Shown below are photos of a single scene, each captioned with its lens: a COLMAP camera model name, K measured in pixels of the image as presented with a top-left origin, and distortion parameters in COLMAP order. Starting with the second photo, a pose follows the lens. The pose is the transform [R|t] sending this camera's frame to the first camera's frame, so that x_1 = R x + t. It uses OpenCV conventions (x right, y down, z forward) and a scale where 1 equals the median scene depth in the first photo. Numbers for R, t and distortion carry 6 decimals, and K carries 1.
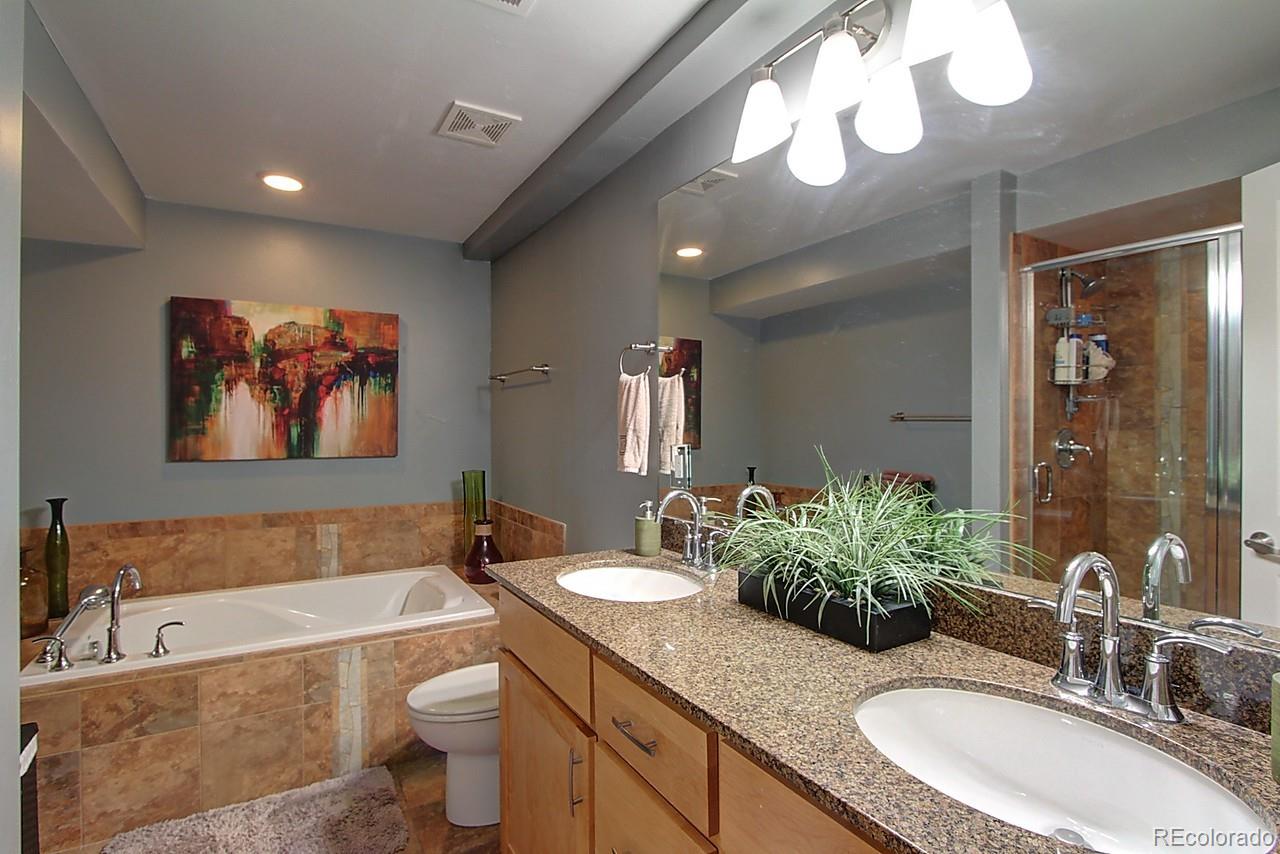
lens RADIAL K [[591.0, 0, 637.3], [0, 591.0, 424.1], [0, 0, 1]] dist [-0.020886, 0.003954]
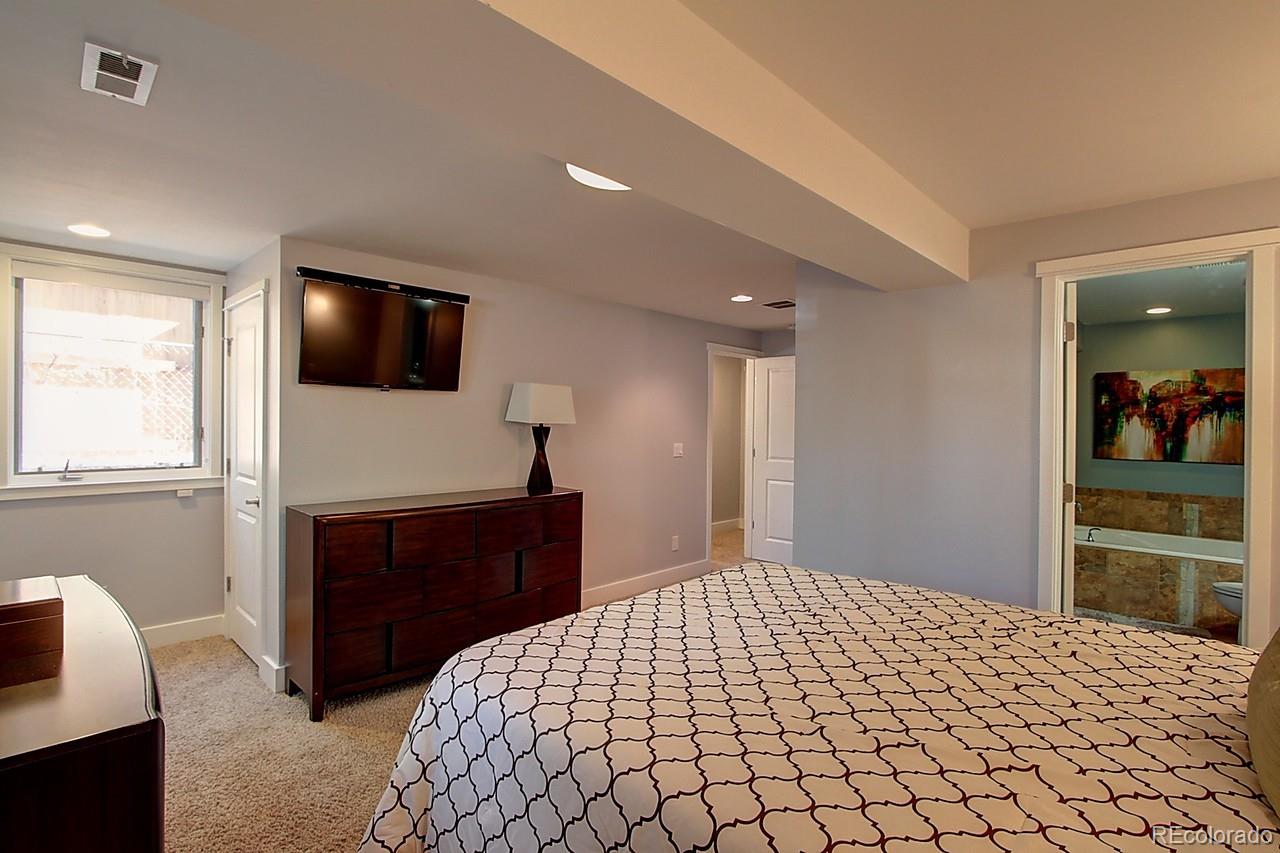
lens RADIAL K [[591.0, 0, 637.3], [0, 591.0, 423.6], [0, 0, 1]] dist [-0.020886, 0.003954]
pose [[0.241295, 0.006704, -0.970429, 0.674531], [-0.013944, 0.999897, 0.003441, -0.034071], [0.970352, 0.012701, 0.241363, -0.889954]]
